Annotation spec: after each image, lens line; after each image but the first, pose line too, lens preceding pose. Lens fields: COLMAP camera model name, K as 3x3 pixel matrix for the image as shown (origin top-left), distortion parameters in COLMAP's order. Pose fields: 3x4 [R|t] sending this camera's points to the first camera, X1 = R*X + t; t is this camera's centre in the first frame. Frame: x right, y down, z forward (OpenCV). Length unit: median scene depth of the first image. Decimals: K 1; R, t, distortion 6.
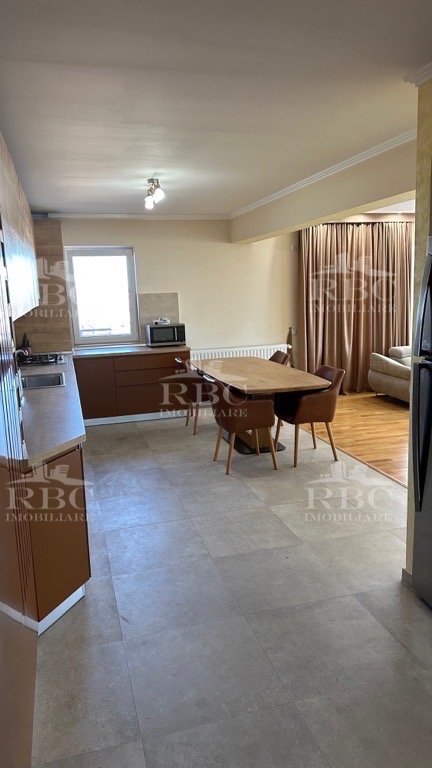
lens RADIAL K [[525.6, 0, 216.0], [0, 525.6, 384.0], [0, 0, 1]] dist [0.120743, -0.179243]
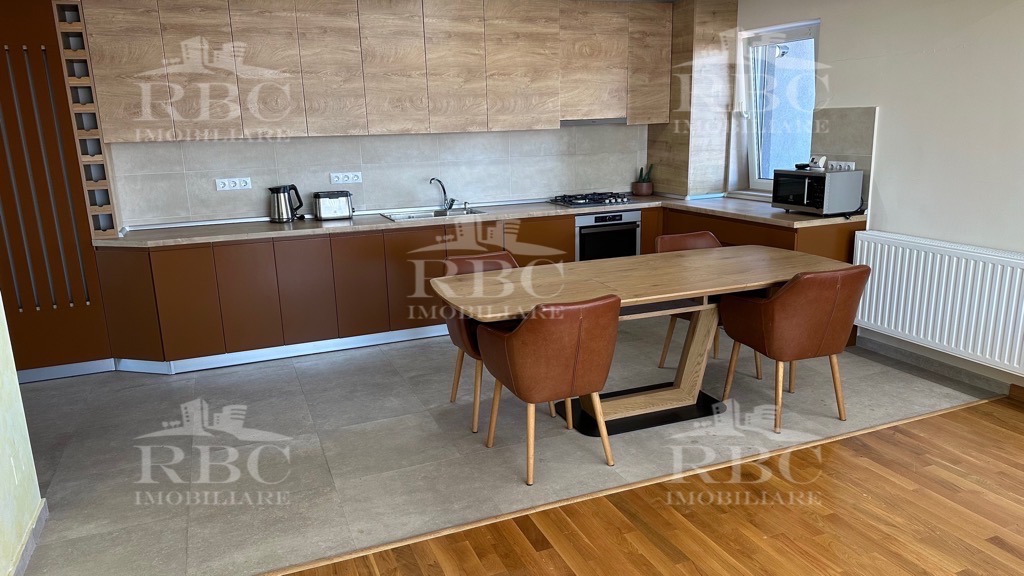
lens RADIAL K [[700.9, 0, 512.0], [0, 700.9, 288.0], [0, 0, 1]] dist [0.120743, -0.179243]
pose [[0.122395, 0.265735, -0.956245, 0.878969], [-0.141461, 0.958323, 0.248206, -0.208136], [0.982348, 0.104892, 0.154885, 0.944914]]
